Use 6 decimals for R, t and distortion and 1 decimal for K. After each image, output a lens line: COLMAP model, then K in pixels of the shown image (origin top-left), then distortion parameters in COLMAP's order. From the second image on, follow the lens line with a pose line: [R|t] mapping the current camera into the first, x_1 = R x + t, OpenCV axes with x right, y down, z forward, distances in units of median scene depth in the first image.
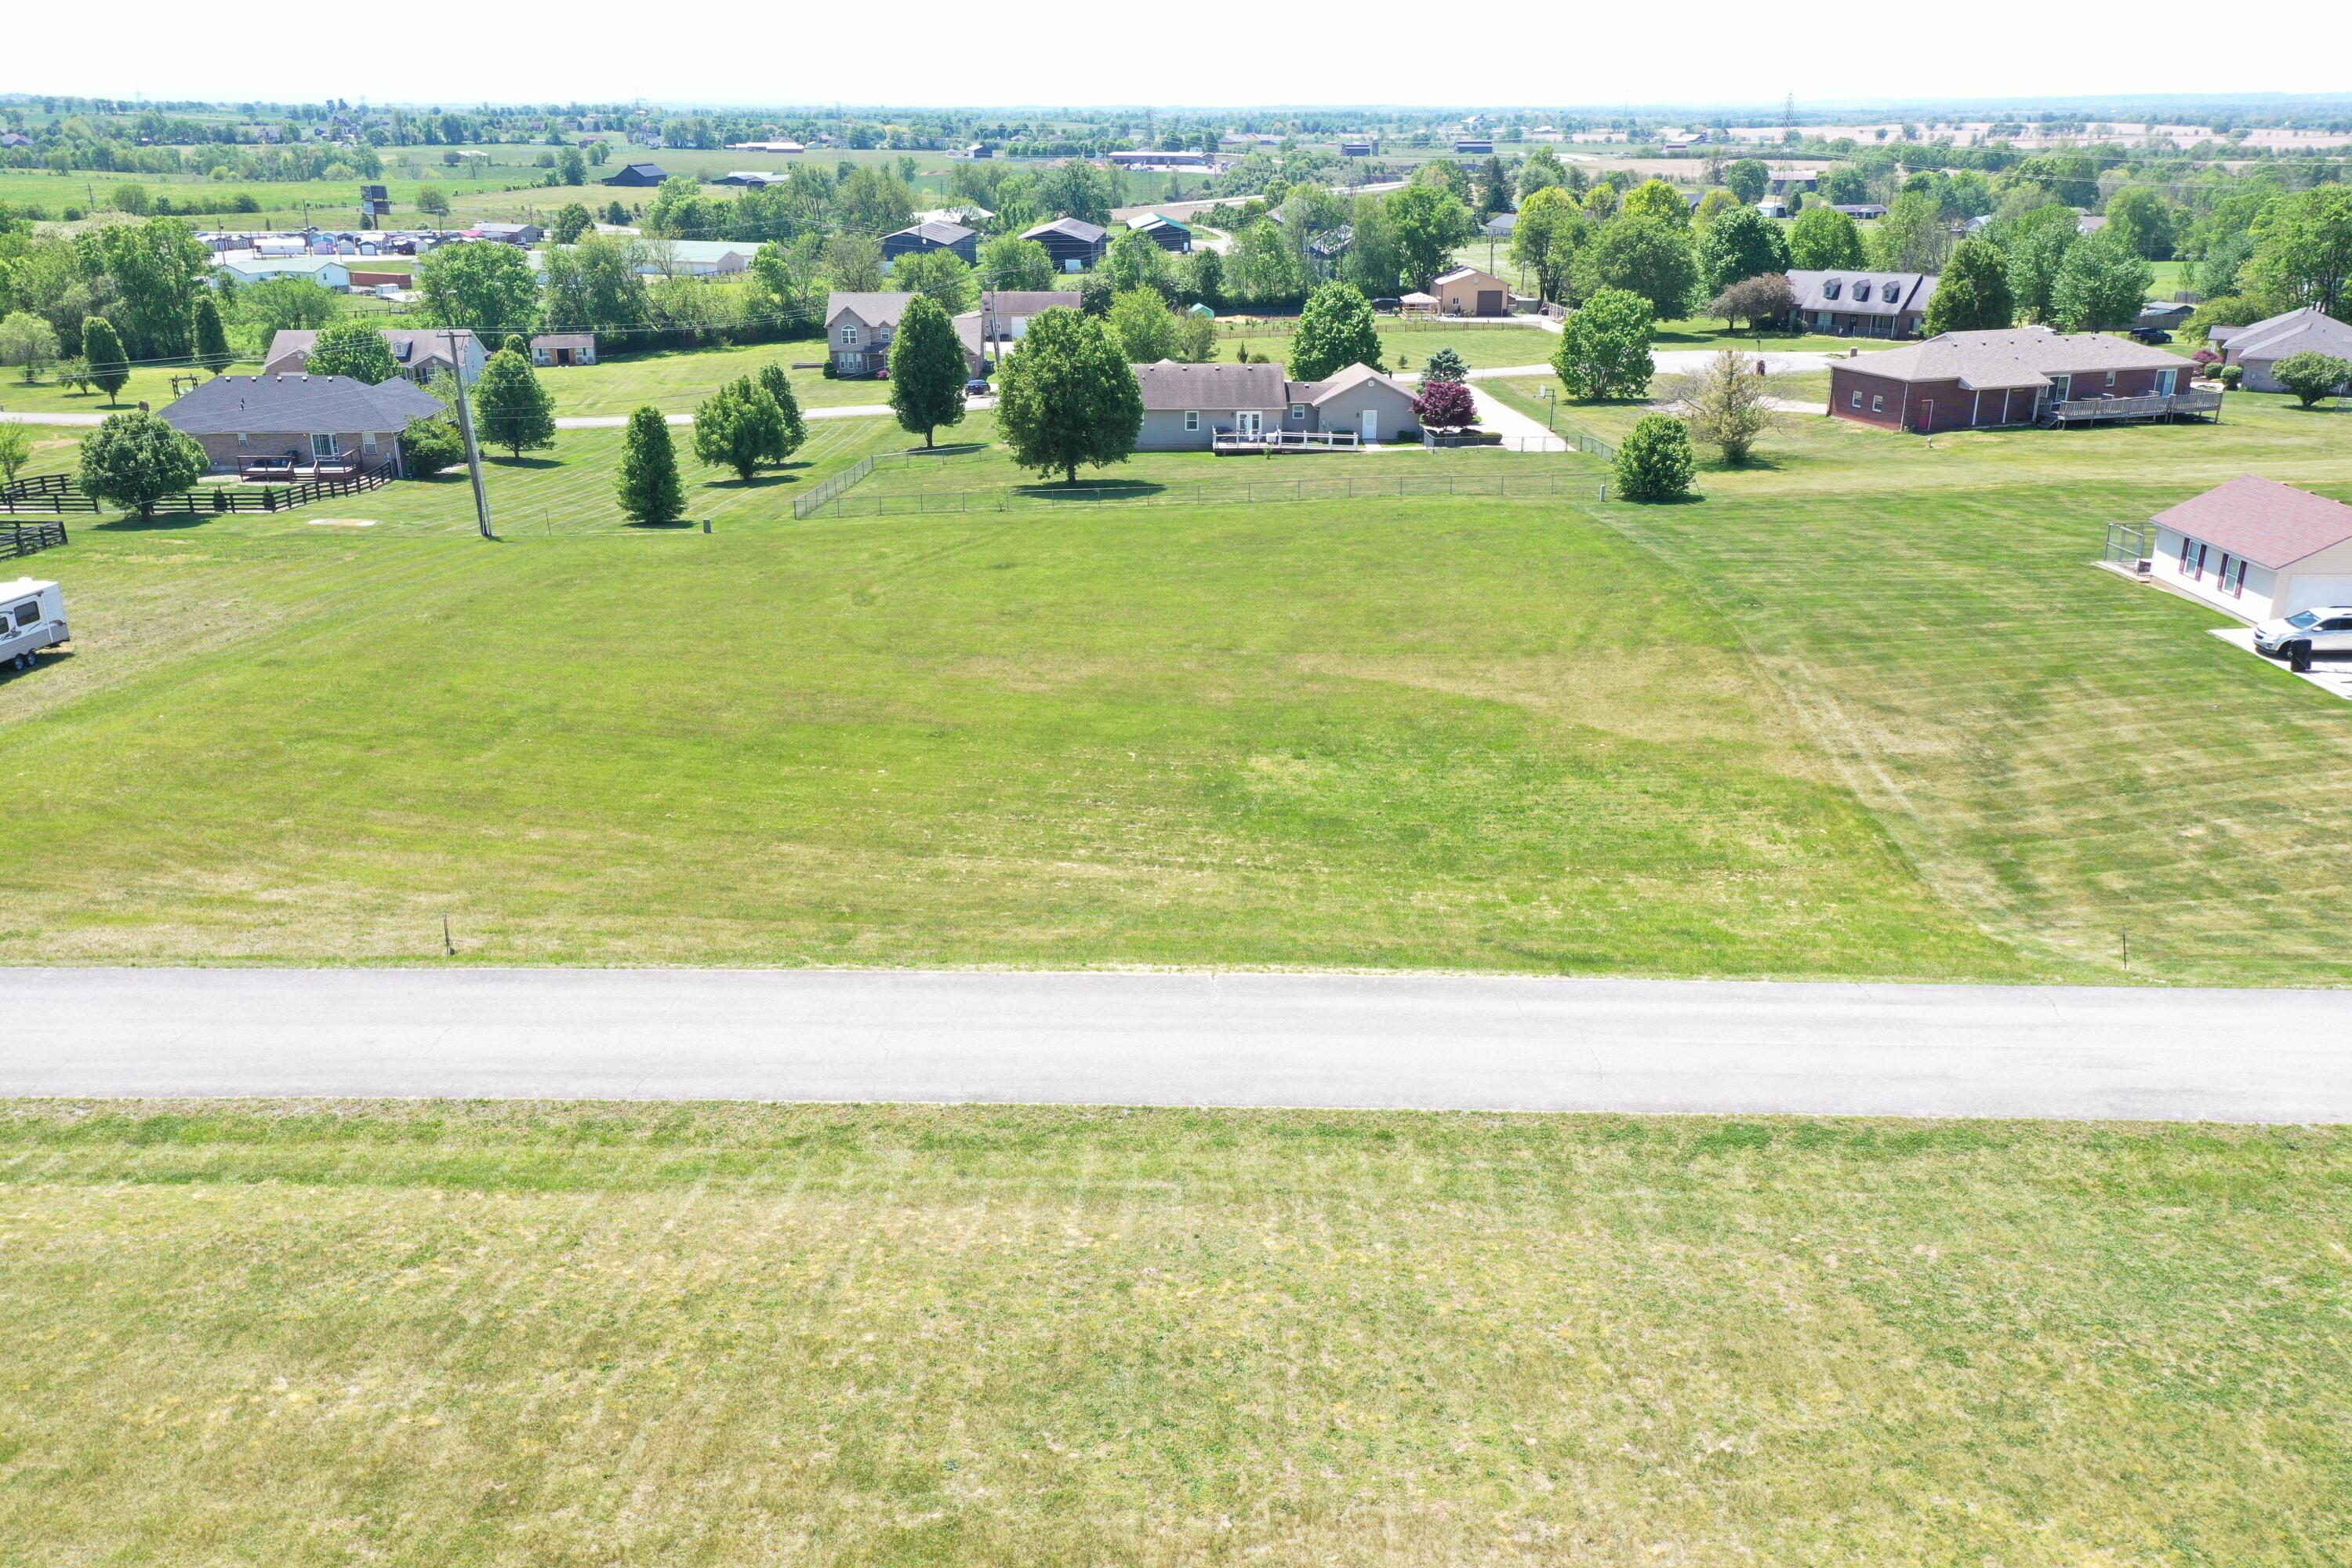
lens RADIAL K [[1850.4, 0, 1178.0], [0, 1850.4, 844.2], [0, 0, 1]] dist [0.016421, 0.008811]
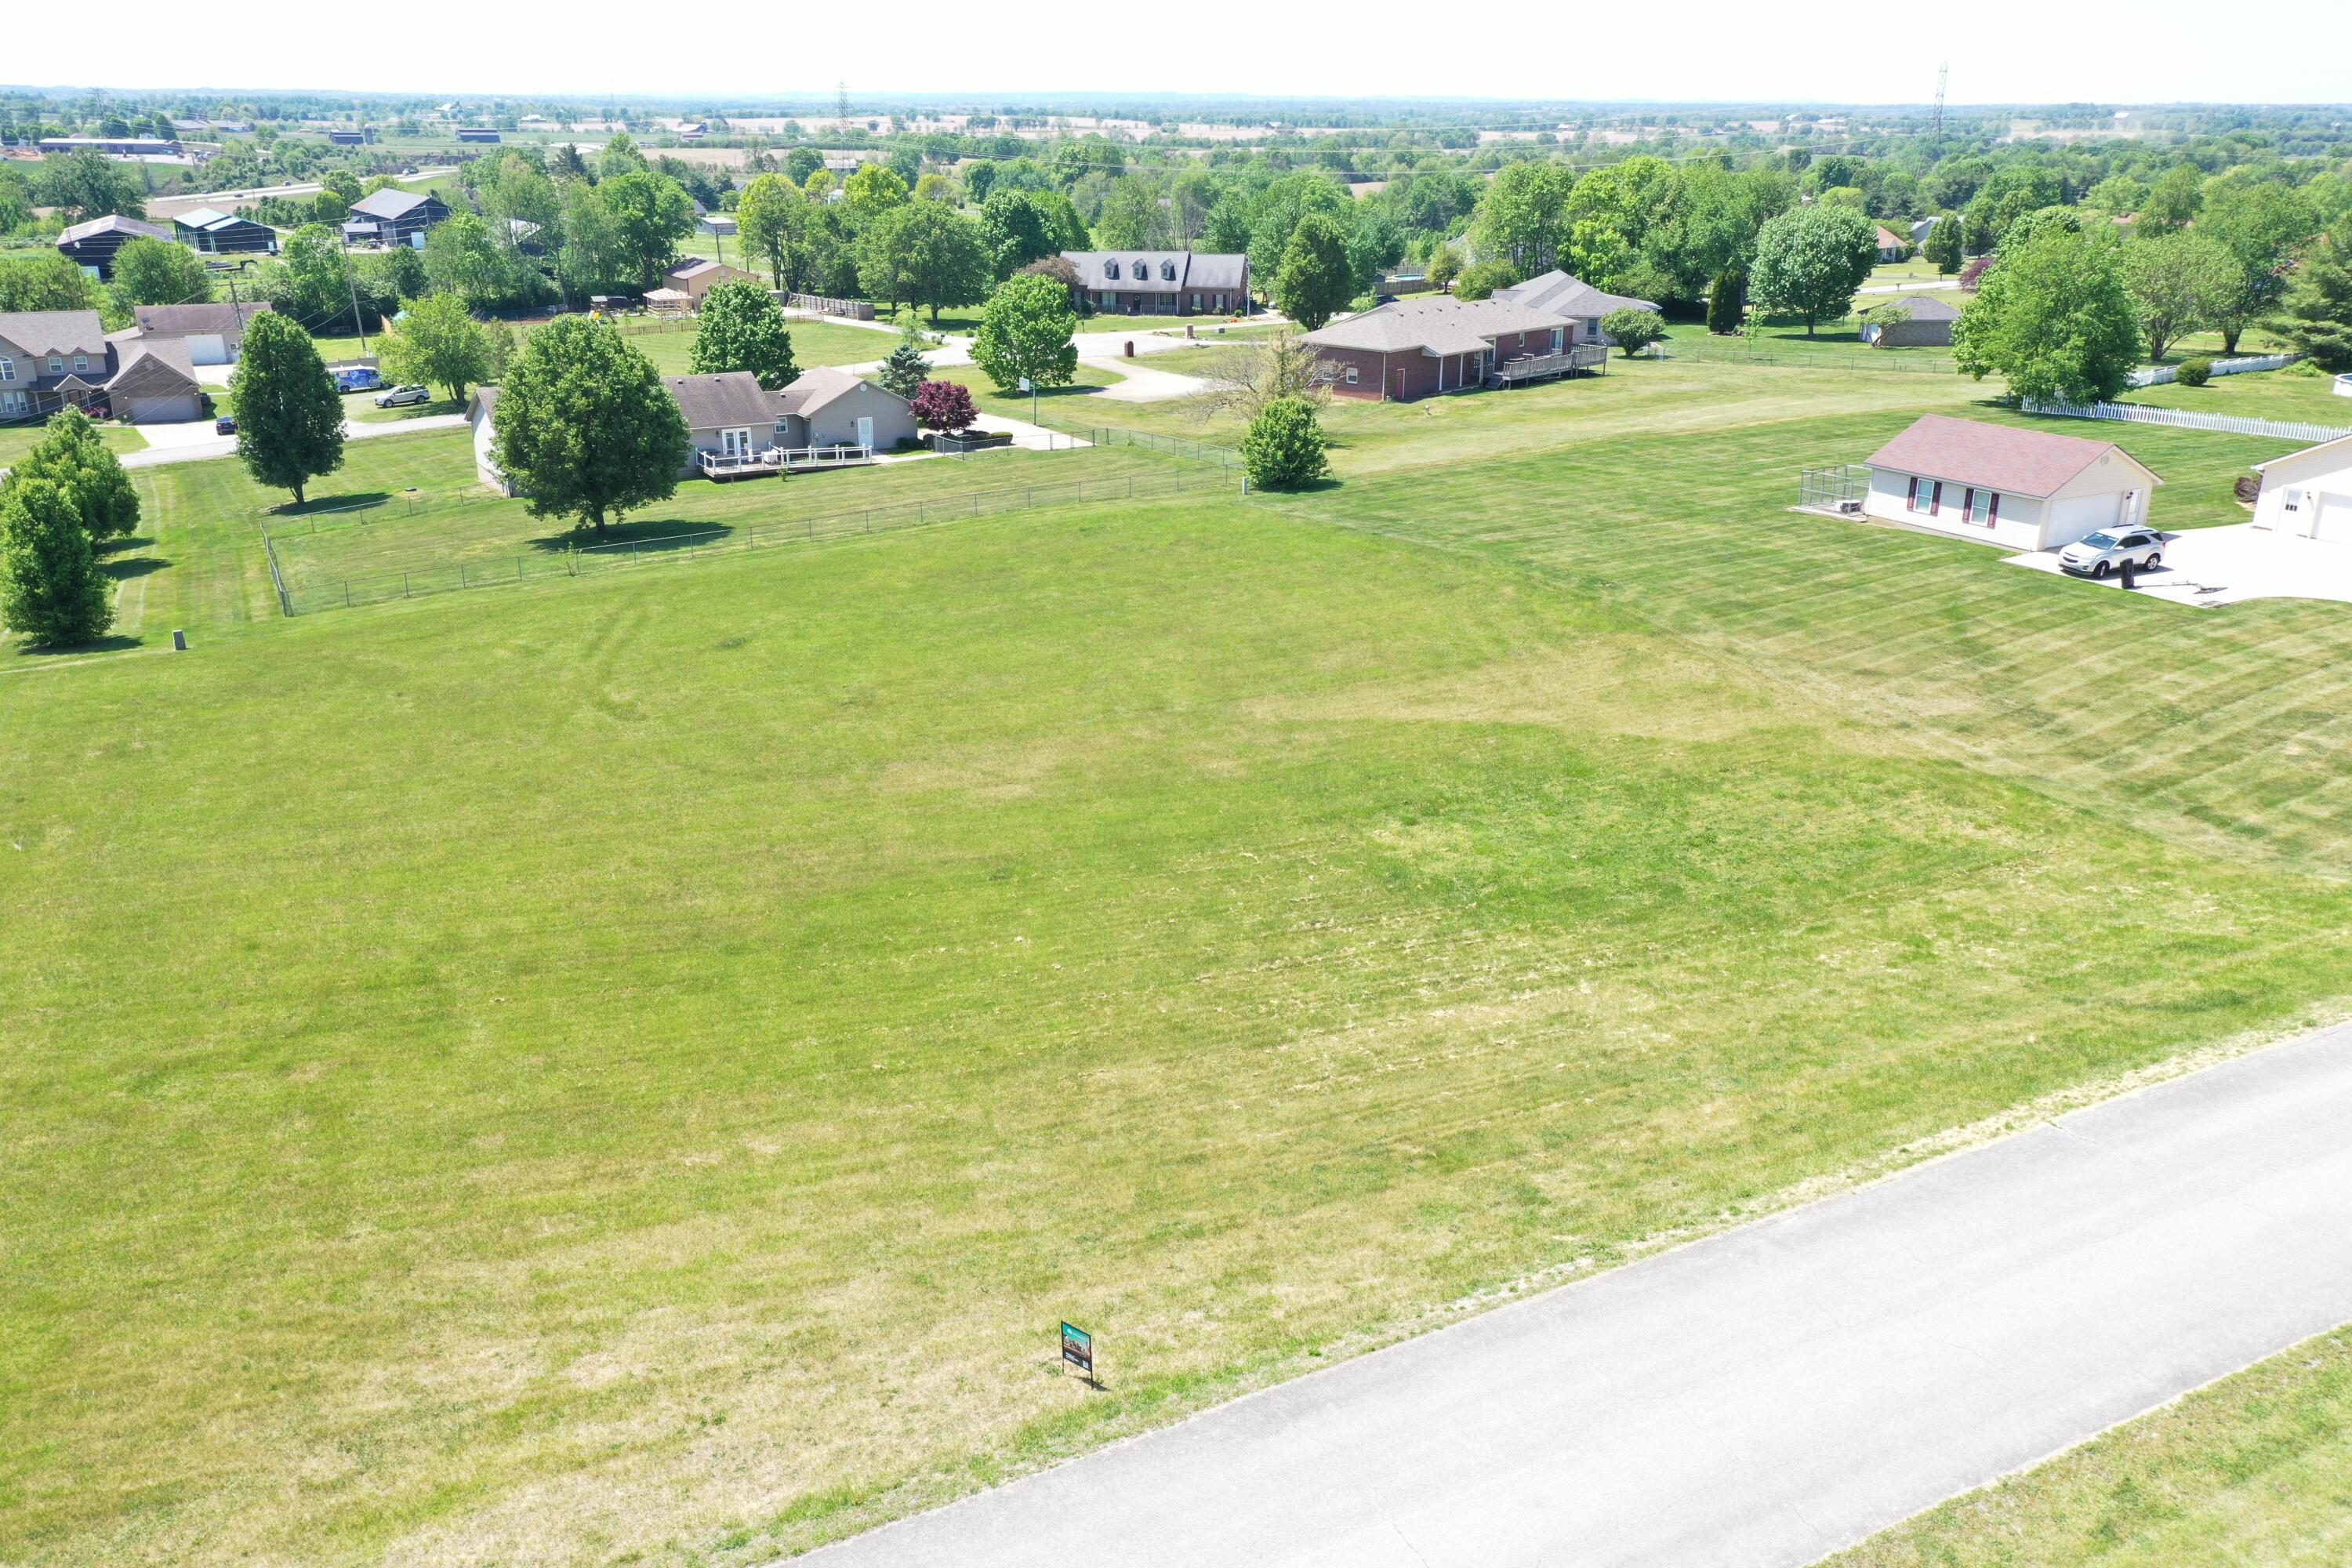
lens RADIAL K [[1881.2, 0, 1176.0], [0, 1881.2, 784.0], [0, 0, 1]] dist [0.026719, 0.004496]
pose [[0.875019, -0.161567, 0.456331, -0.195110], [0.175008, 0.984481, 0.012983, -0.043973], [-0.451347, 0.068501, 0.889715, 0.131475]]
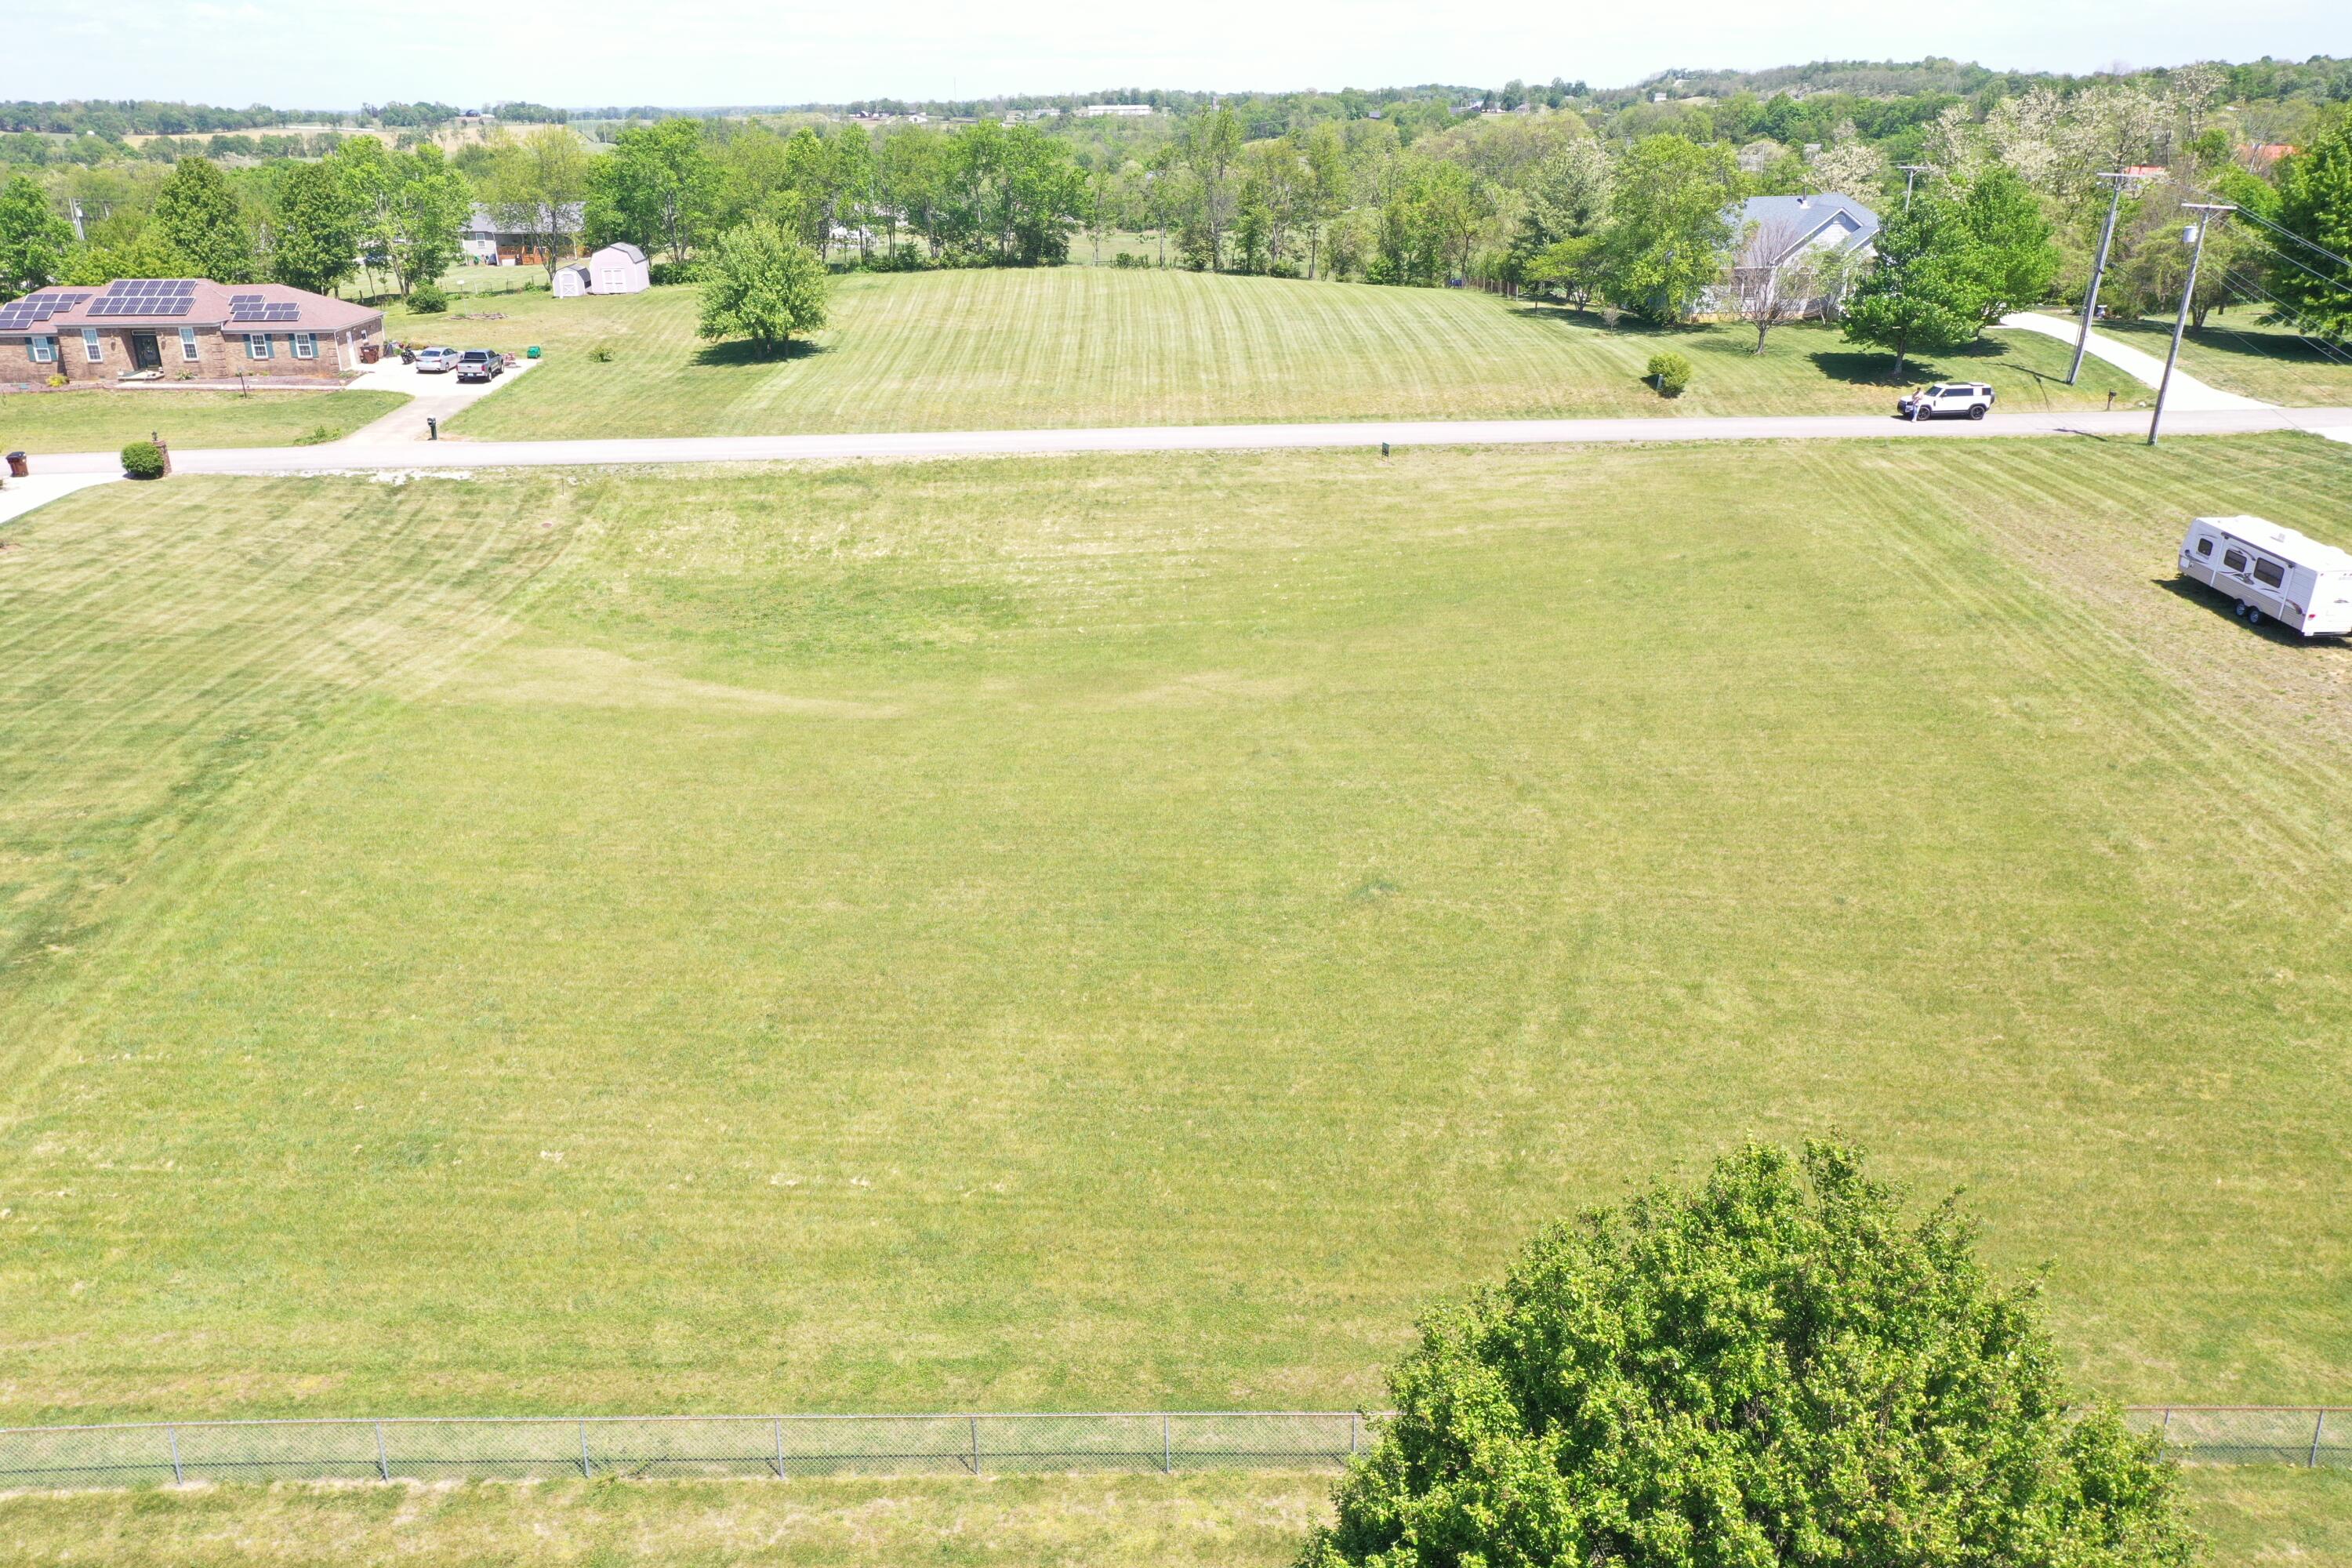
lens RADIAL K [[1850.4, 0, 1178.0], [0, 1850.4, 844.2], [0, 0, 1]] dist [0.016421, 0.008811]
pose [[-0.998058, 0.030166, -0.054497, -0.008254], [-0.015667, 0.725211, 0.688348, -0.331881], [0.060287, 0.687866, -0.723330, 0.874029]]
